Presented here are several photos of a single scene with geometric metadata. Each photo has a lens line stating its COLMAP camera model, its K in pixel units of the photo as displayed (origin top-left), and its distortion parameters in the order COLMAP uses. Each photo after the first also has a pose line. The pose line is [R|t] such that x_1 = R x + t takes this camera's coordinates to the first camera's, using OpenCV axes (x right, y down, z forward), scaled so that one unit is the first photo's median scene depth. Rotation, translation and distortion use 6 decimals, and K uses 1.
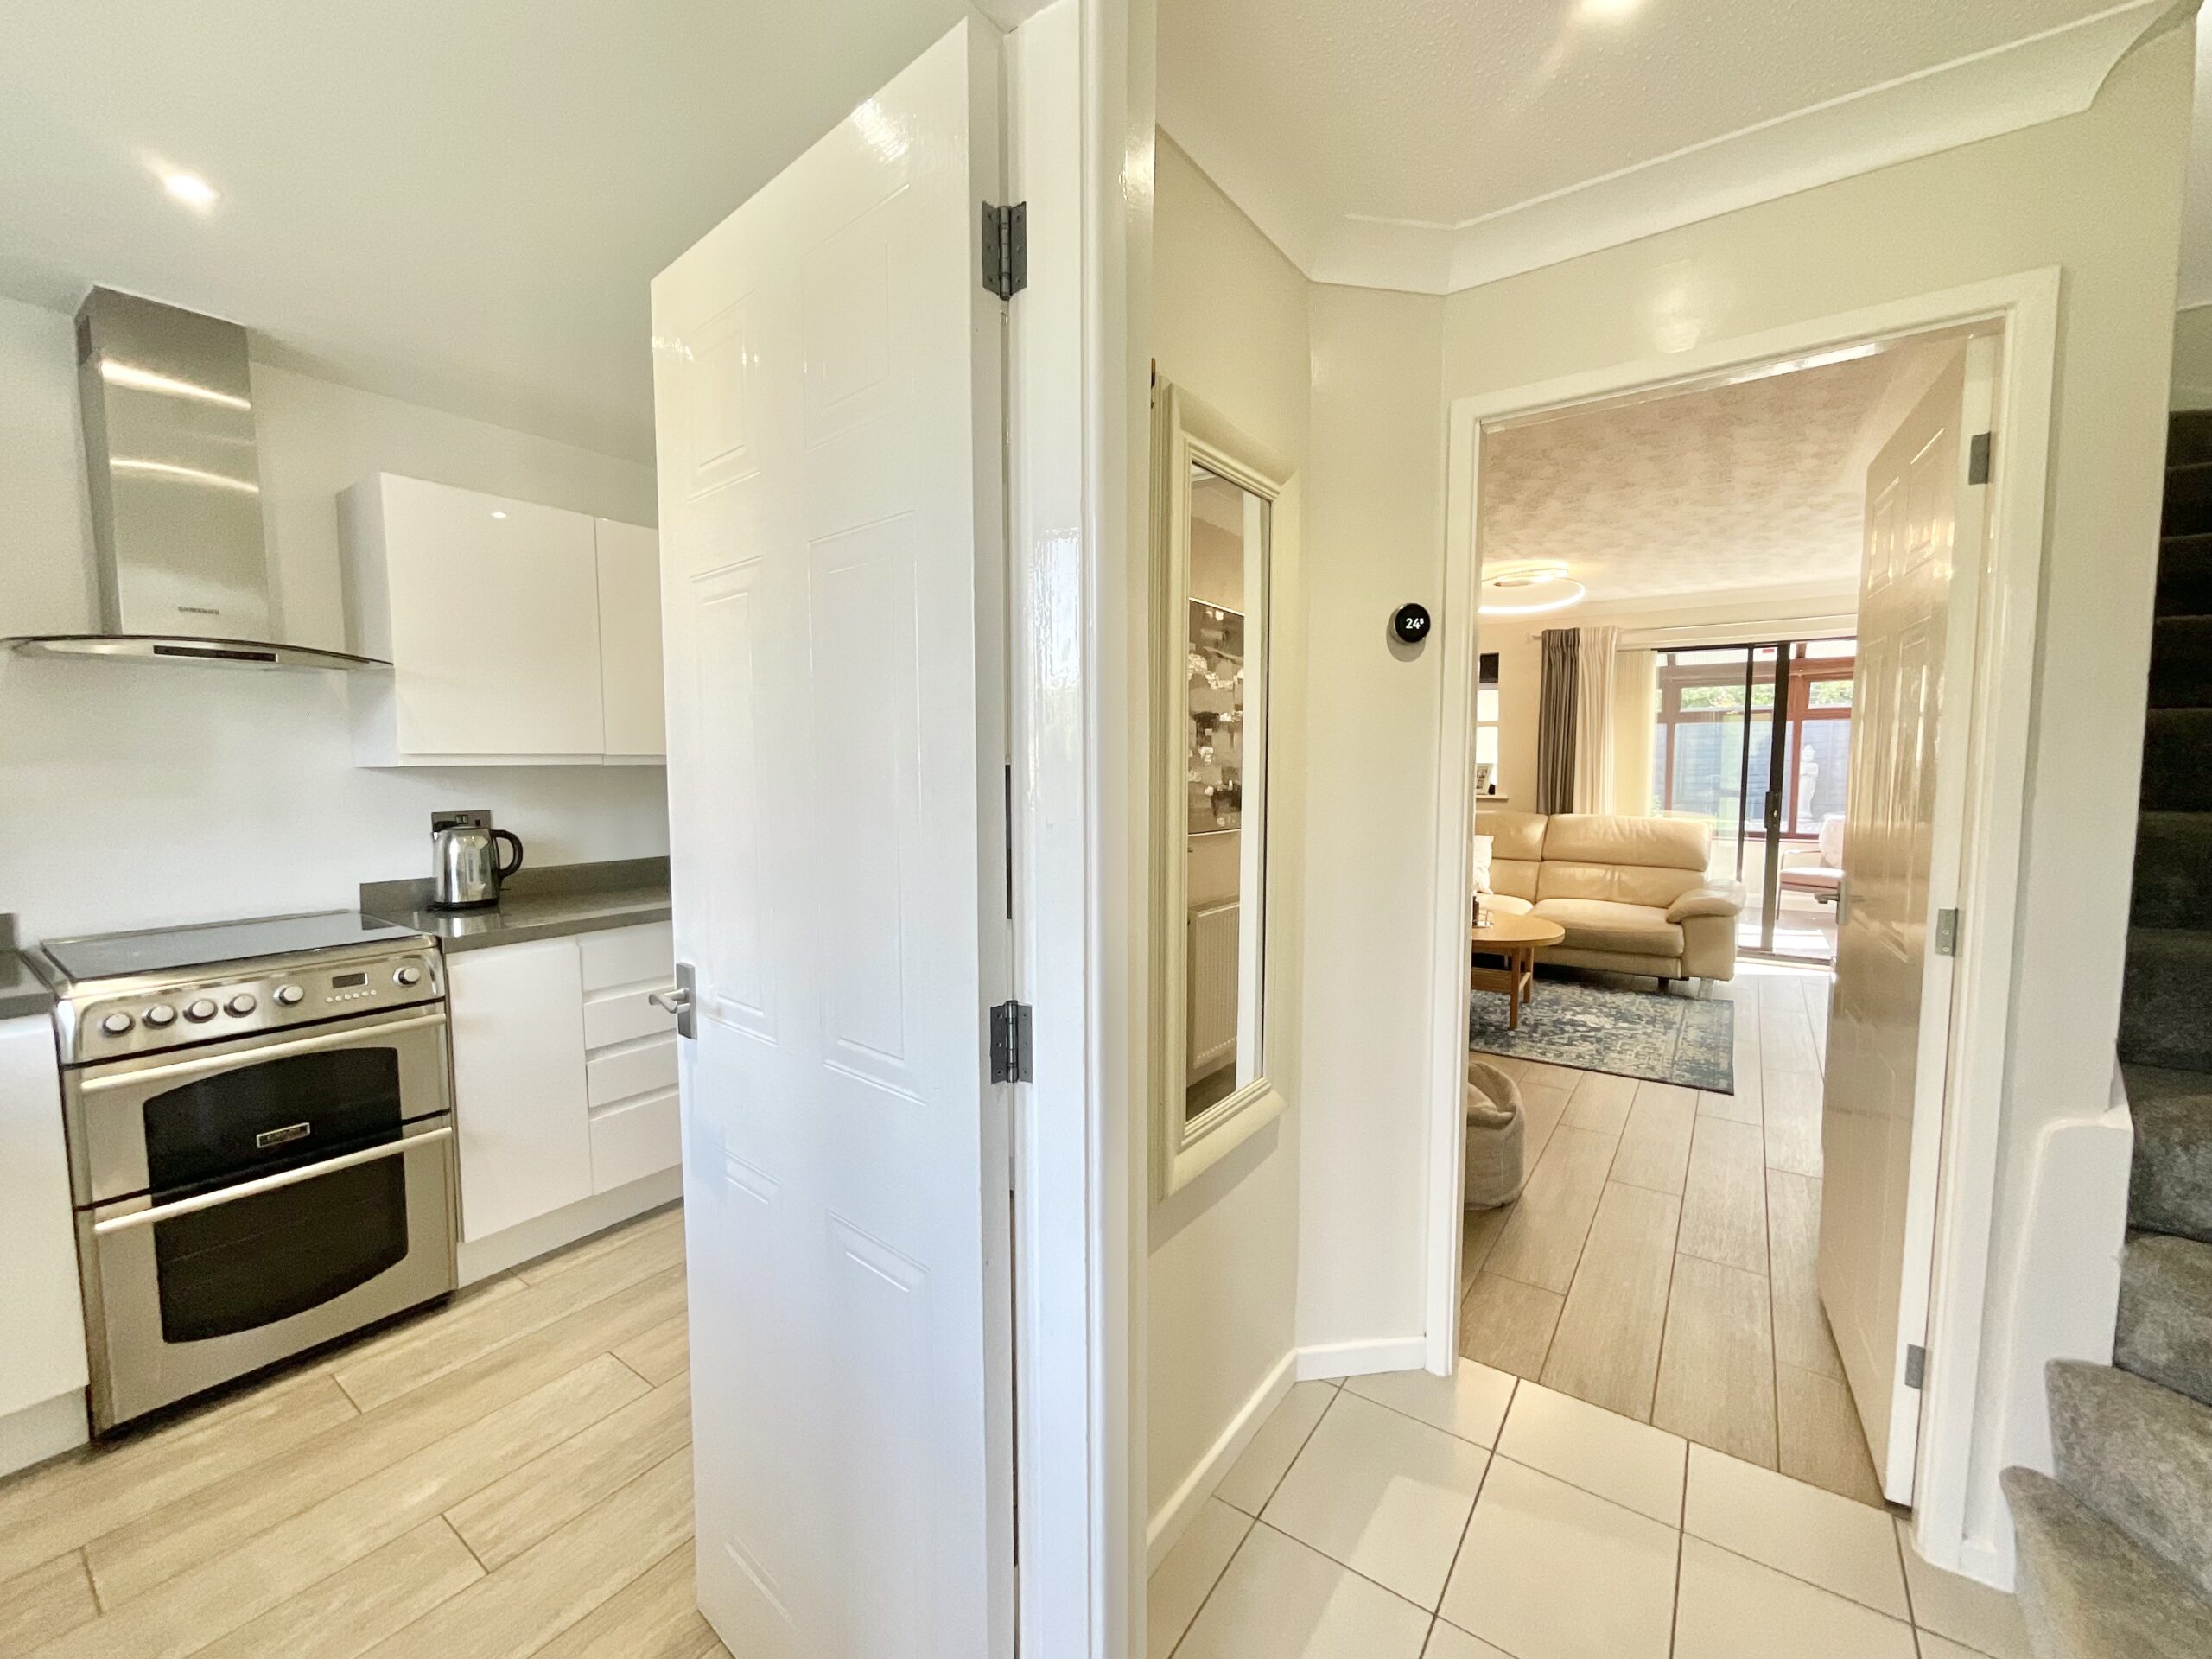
lens RADIAL K [[892.9, 0, 1119.9], [0, 892.9, 836.2], [0, 0, 1]] dist [0.000866, -0.002623]
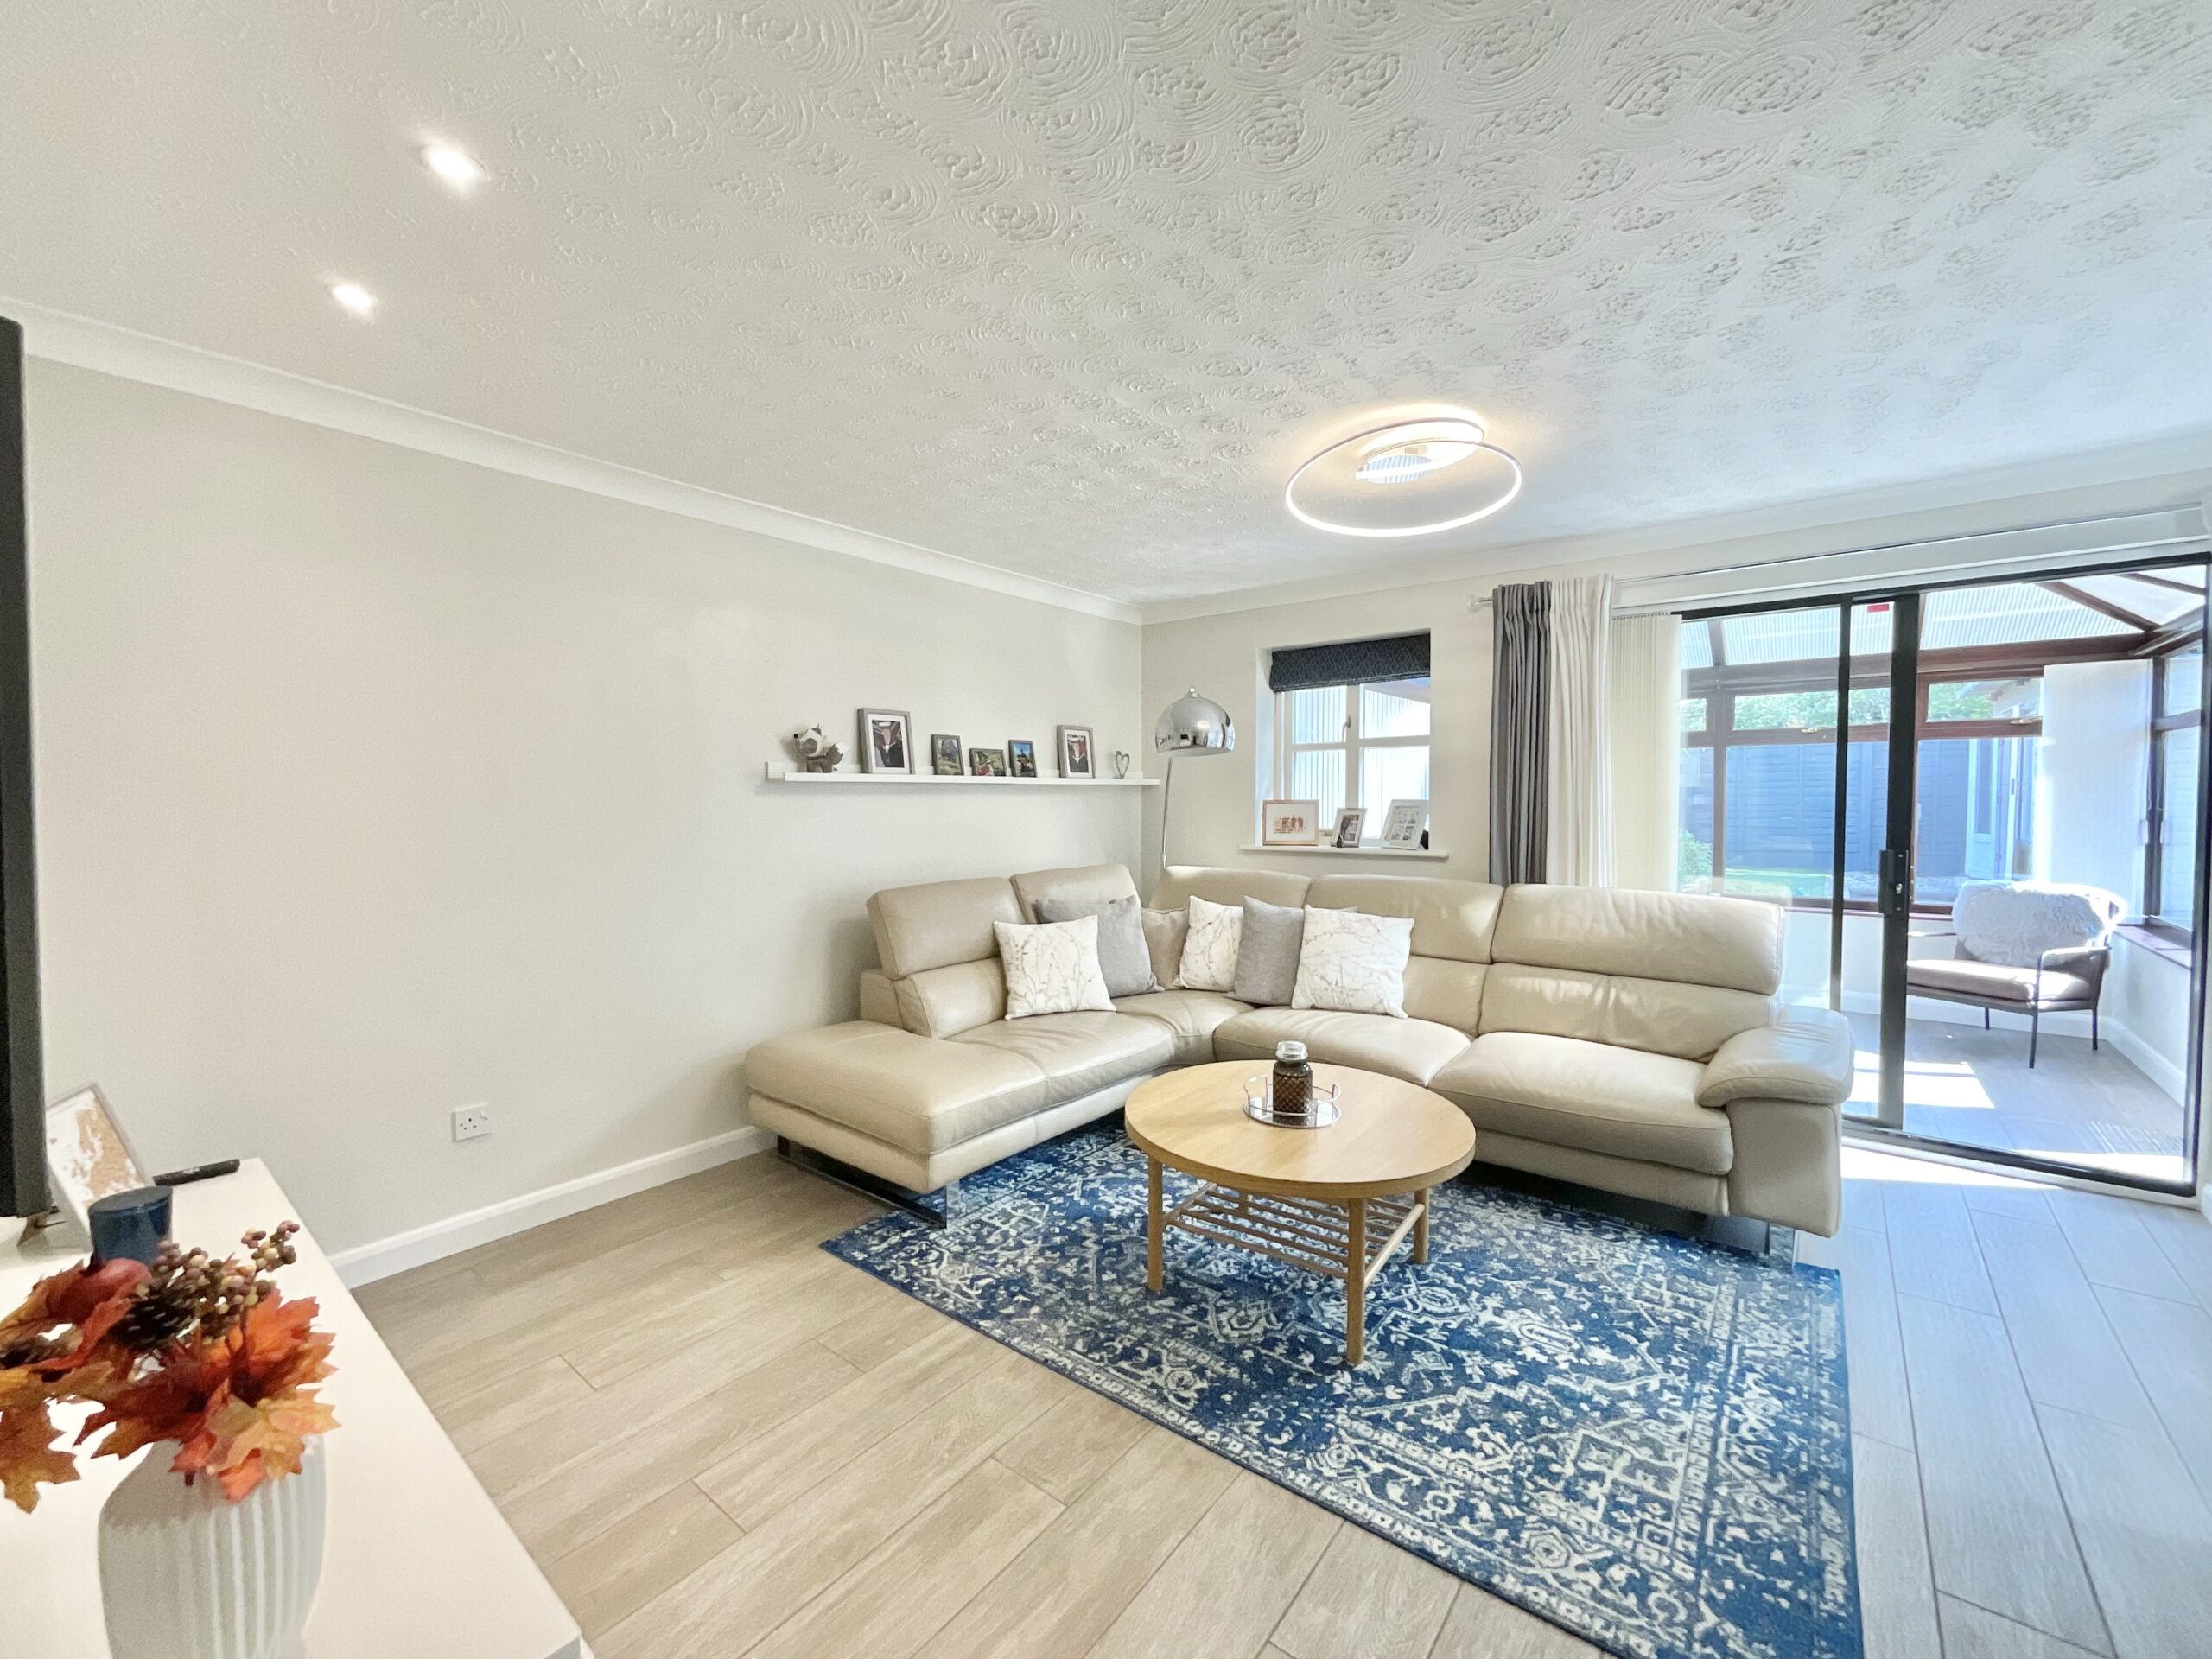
lens RADIAL K [[892.9, 0, 1102.3], [0, 892.9, 834.4], [0, 0, 1]] dist [0.000866, -0.002623]
pose [[0.997811, 0.005522, -0.065902, 0.260849], [-0.008609, 0.998874, -0.046649, -0.029227], [0.065570, 0.047114, 0.996735, 0.394308]]
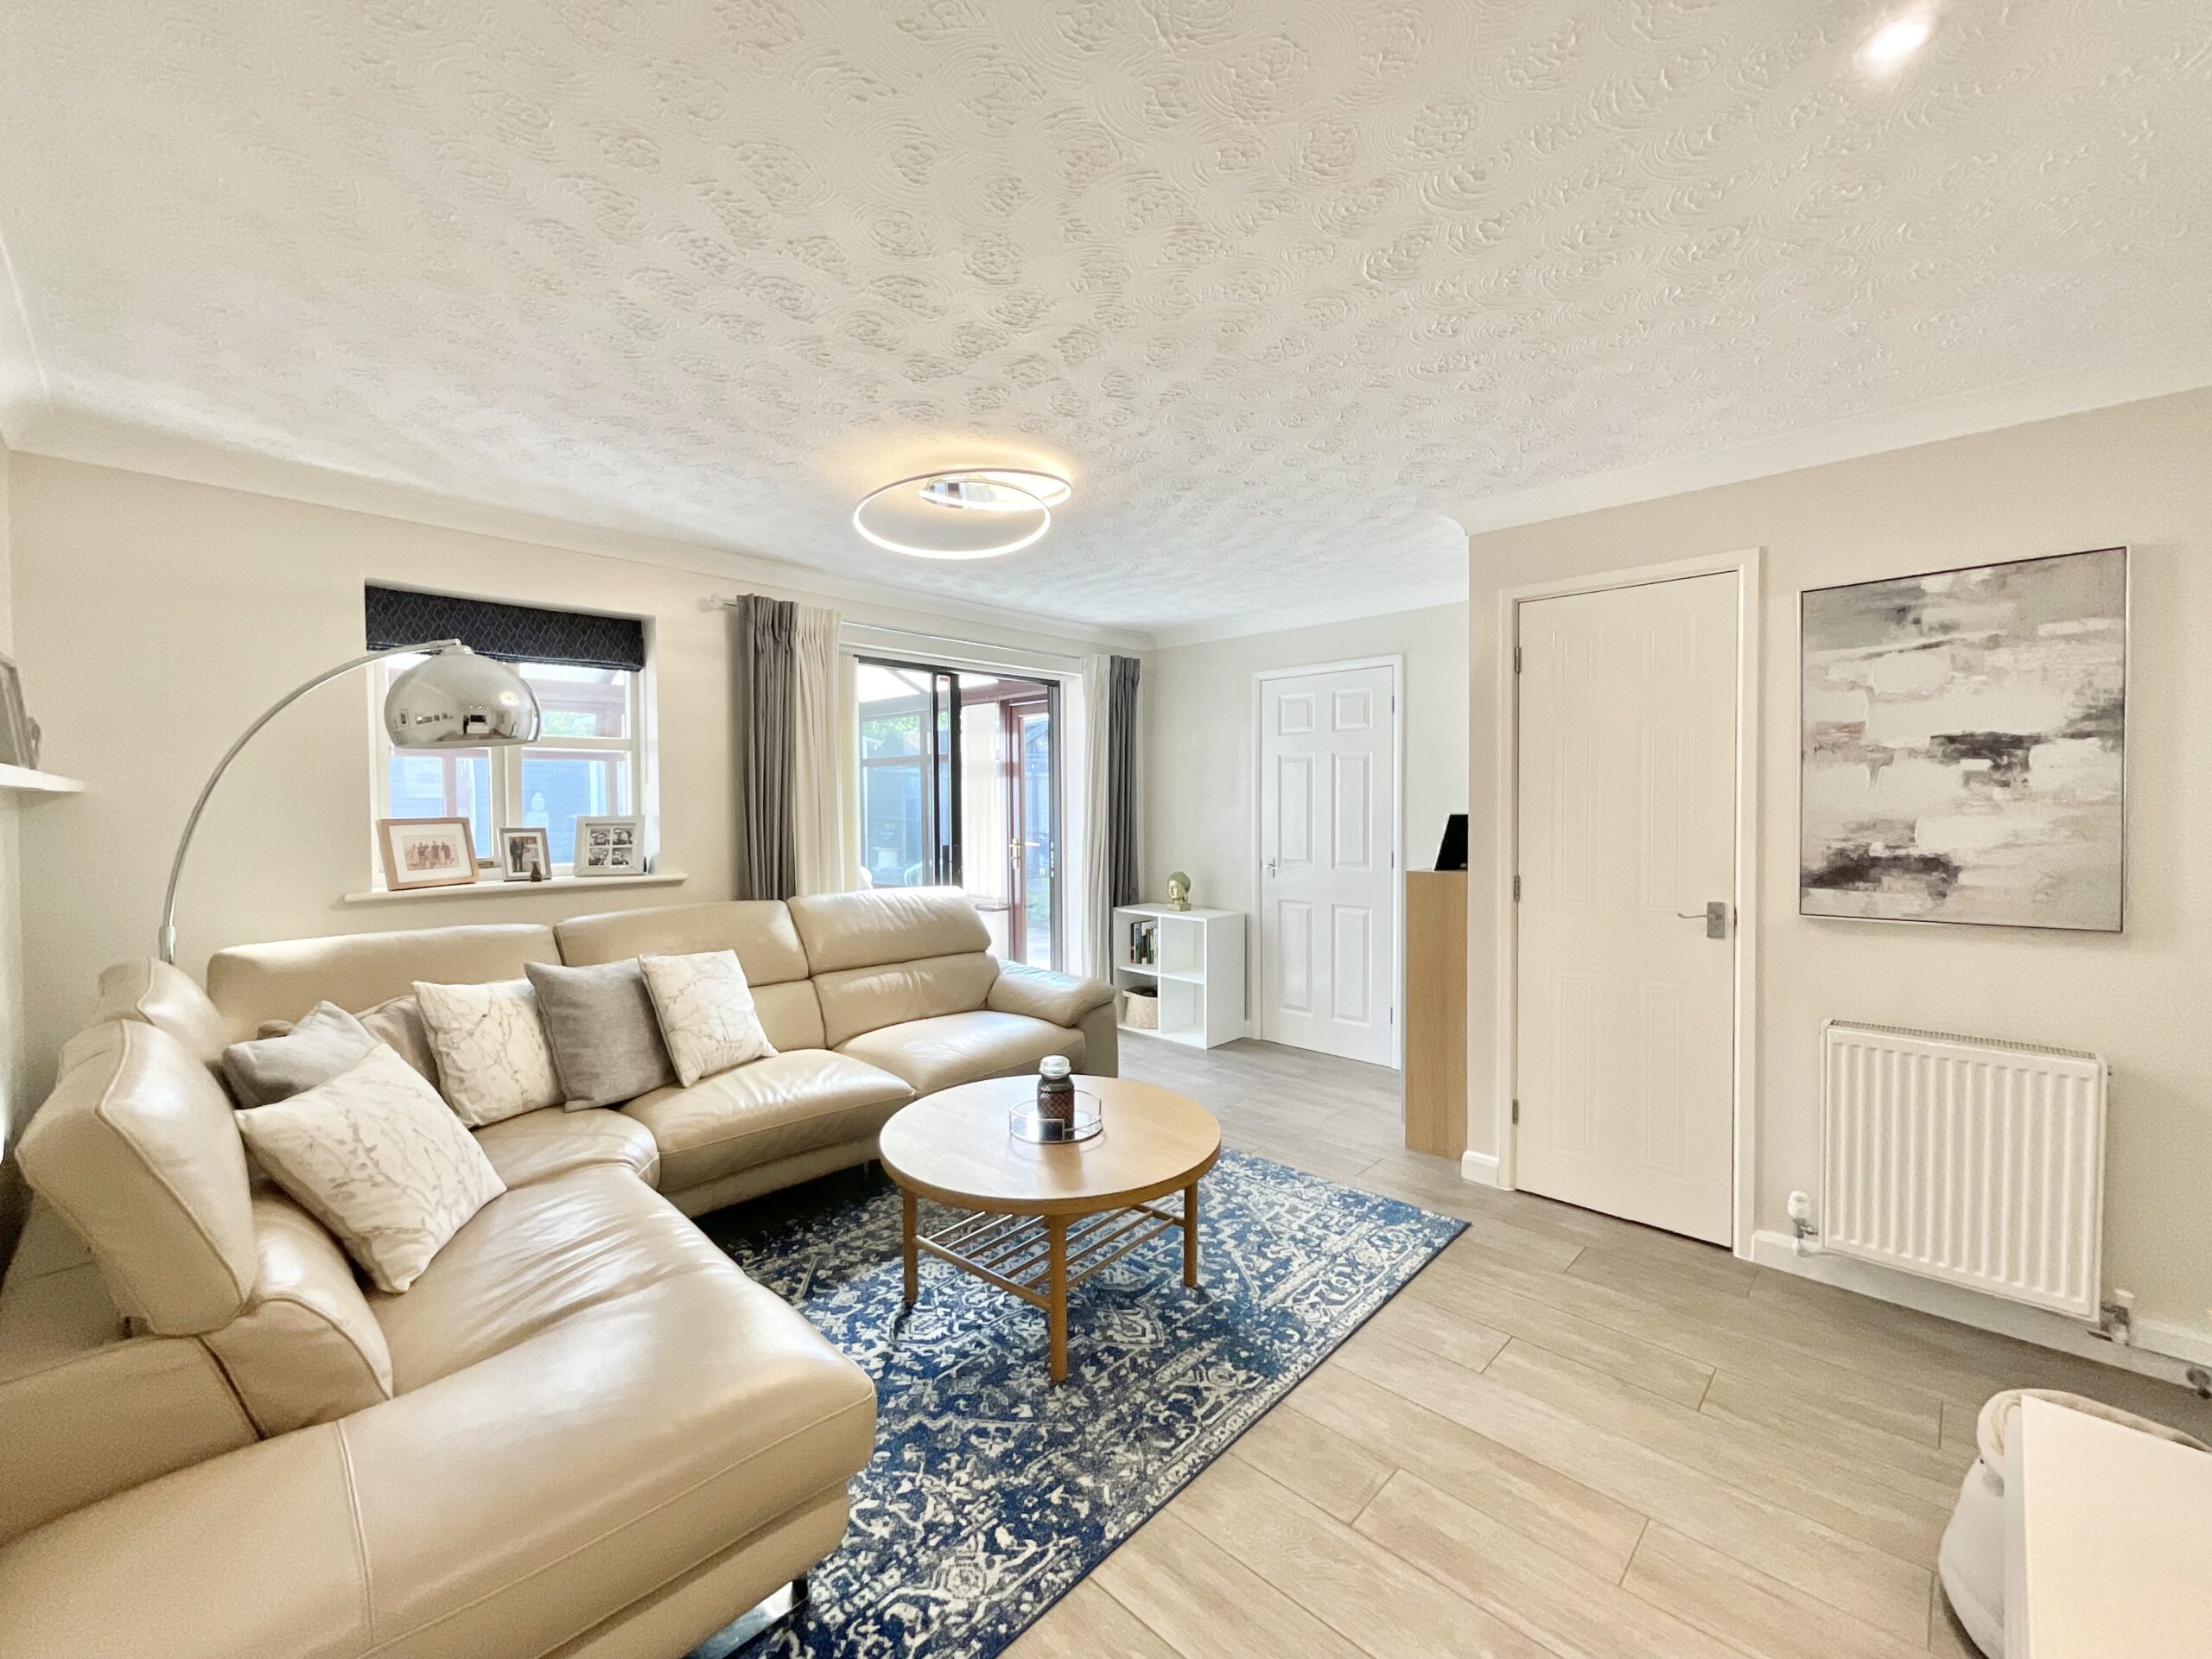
lens RADIAL K [[892.9, 0, 1099.5], [0, 892.9, 846.4], [0, 0, 1]] dist [0.000866, -0.002623]
pose [[0.166382, -0.046064, 0.984985, -0.089056], [0.086830, 0.995712, 0.031899, -0.065099], [-0.982231, 0.080219, 0.169668, 0.724444]]
